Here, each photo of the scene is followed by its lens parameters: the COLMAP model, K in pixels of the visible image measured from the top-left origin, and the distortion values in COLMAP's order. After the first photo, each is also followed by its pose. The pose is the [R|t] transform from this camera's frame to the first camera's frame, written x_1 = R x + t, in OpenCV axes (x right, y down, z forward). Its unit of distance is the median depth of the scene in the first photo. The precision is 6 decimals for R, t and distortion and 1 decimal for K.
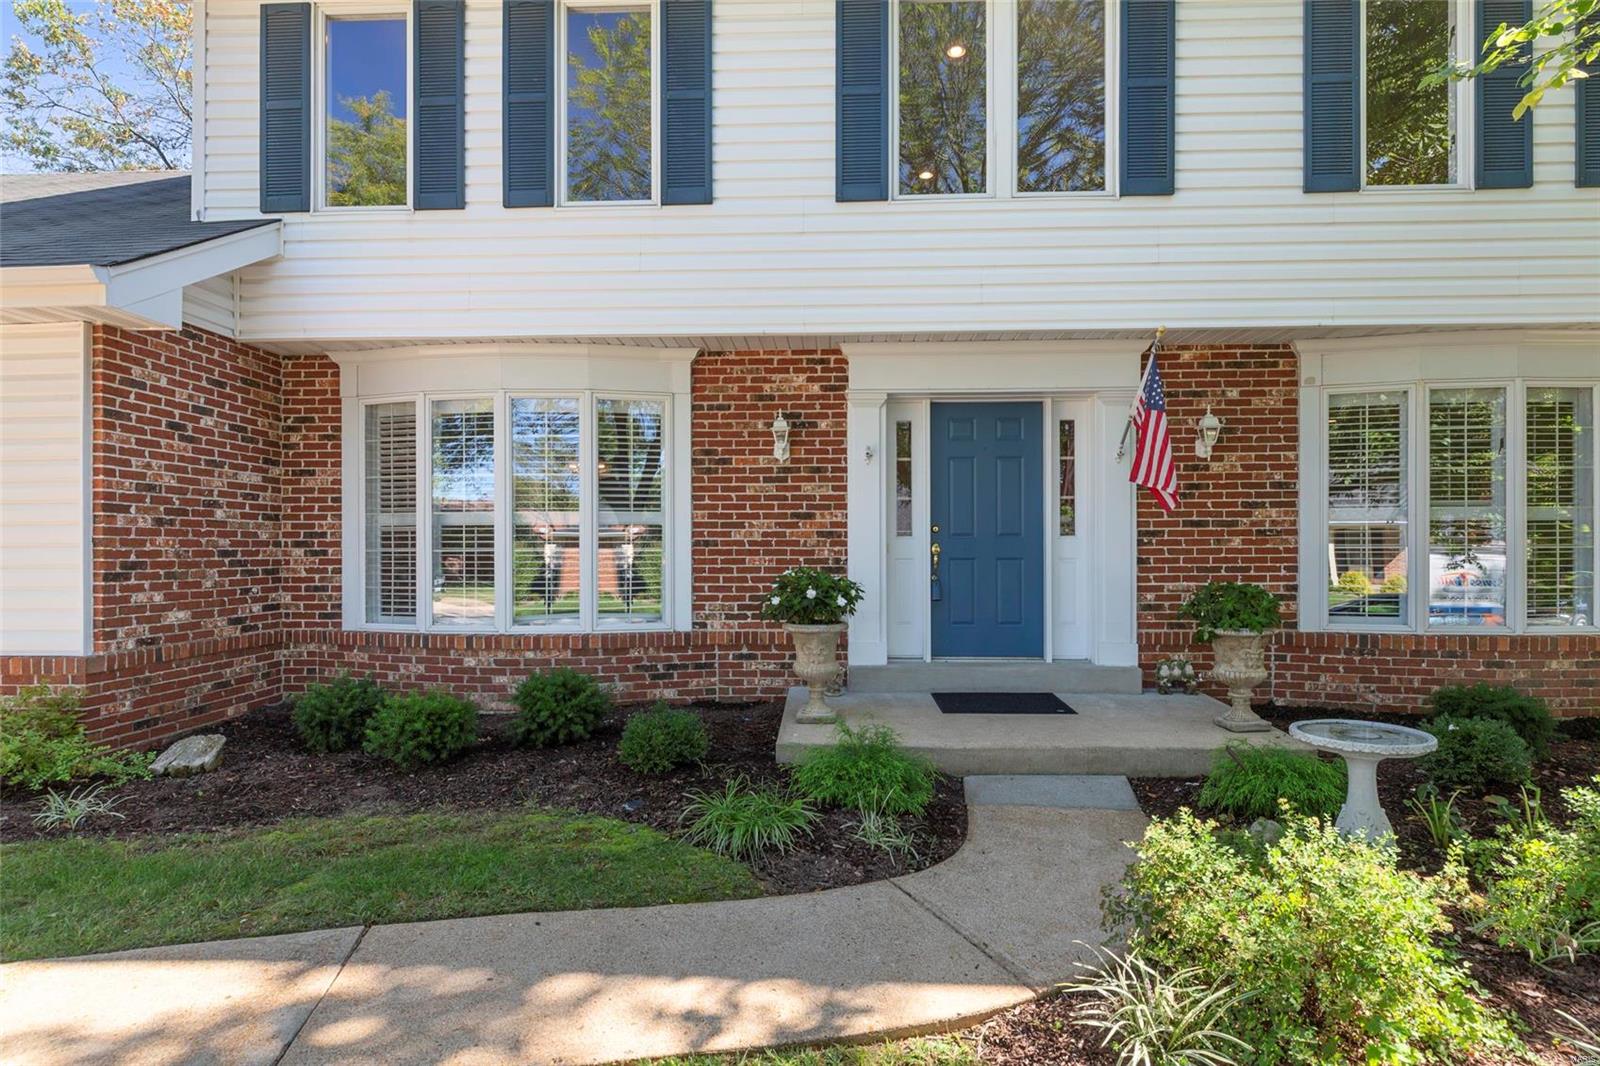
lens RADIAL K [[804.5, 0, 796.9], [0, 804.5, 547.5], [0, 0, 1]] dist [0.003375, 0.000344]
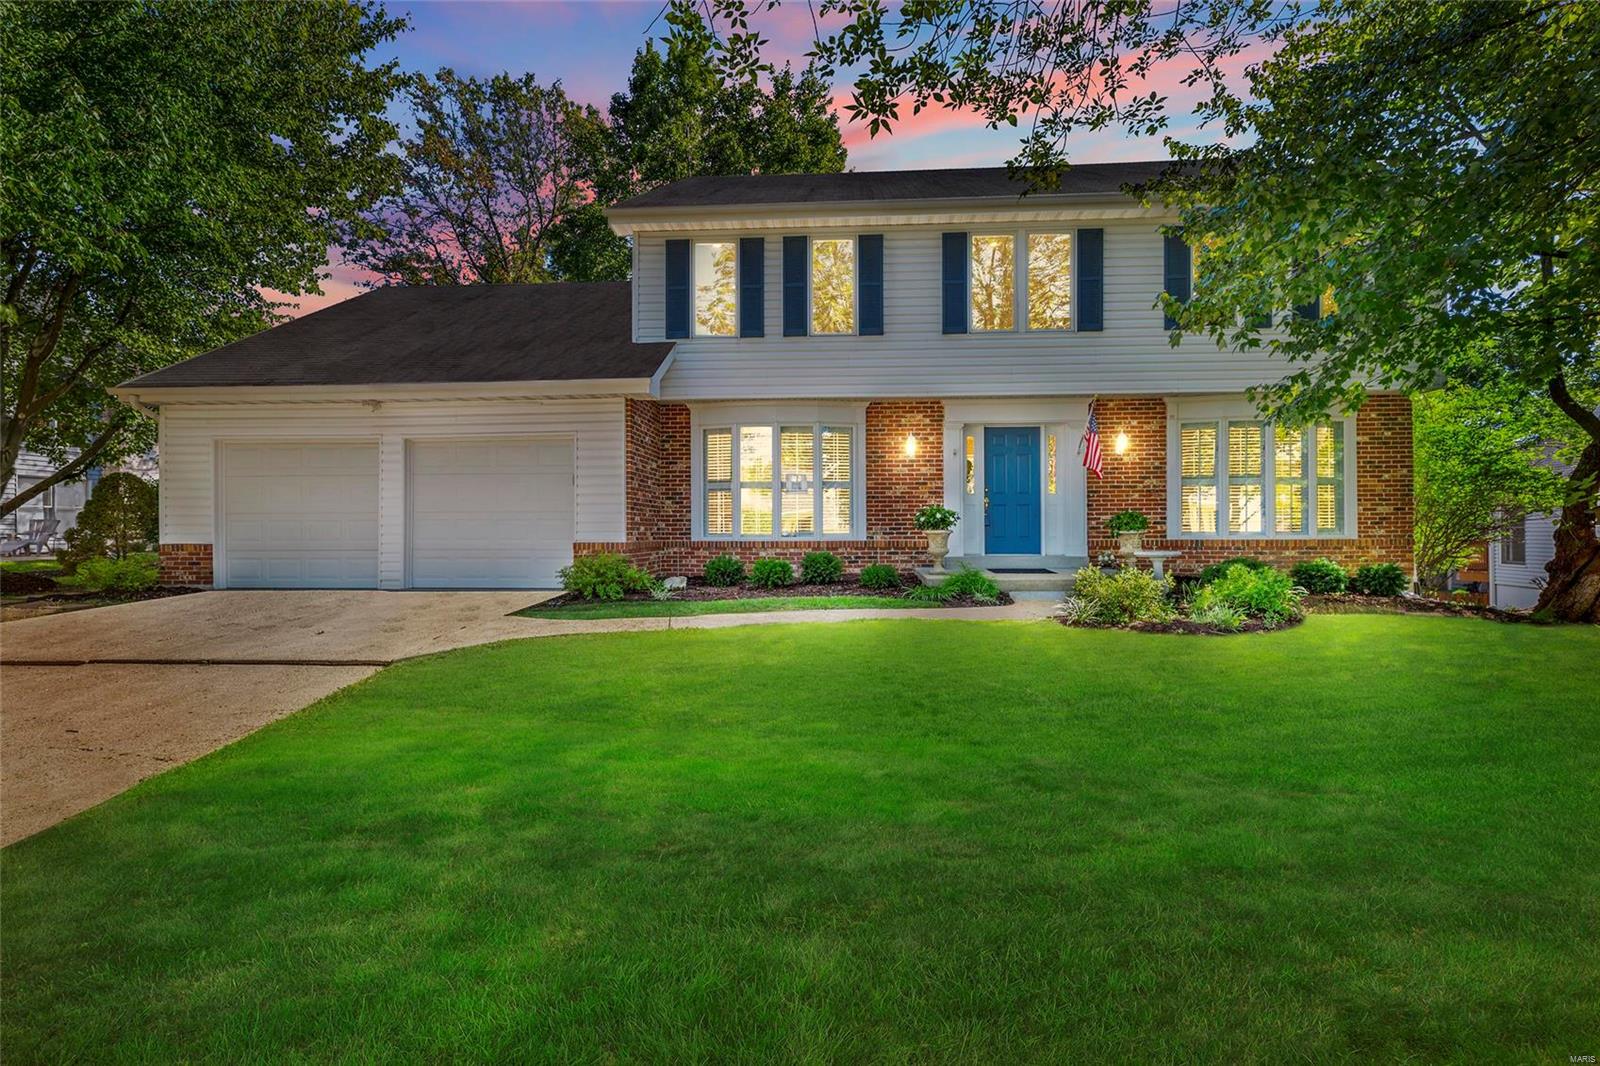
lens RADIAL K [[721.0, 0, 800.6], [0, 721.0, 524.2], [0, 0, 1]] dist [0.014307, -0.000414]
pose [[0.999962, -0.001124, -0.008650, -0.290453], [0.001033, 0.999944, -0.010509, 0.084646], [0.008661, 0.010499, 0.999907, -0.845563]]
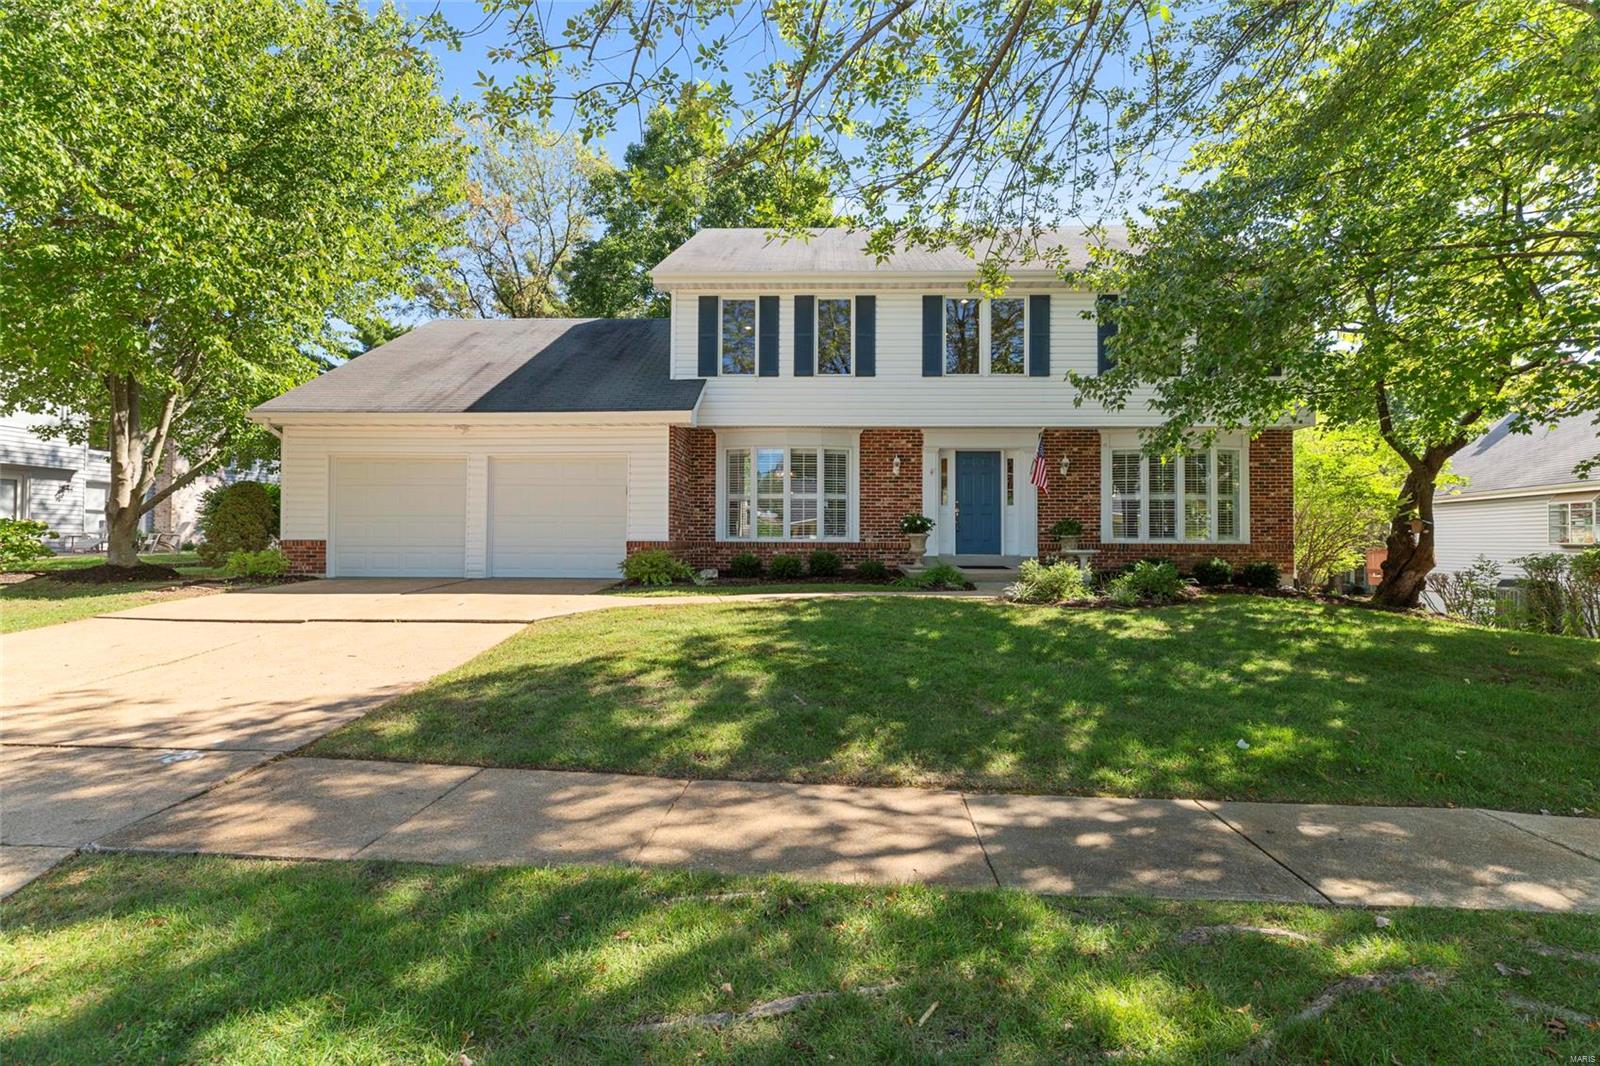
lens RADIAL K [[721.0, 0, 801.4], [0, 721.0, 523.4], [0, 0, 1]] dist [0.014307, -0.000414]
pose [[0.999716, 0.007481, 0.022646, -0.373629], [-0.006883, 0.999628, -0.026374, 0.108648], [-0.022835, 0.026210, 0.999396, -1.259791]]
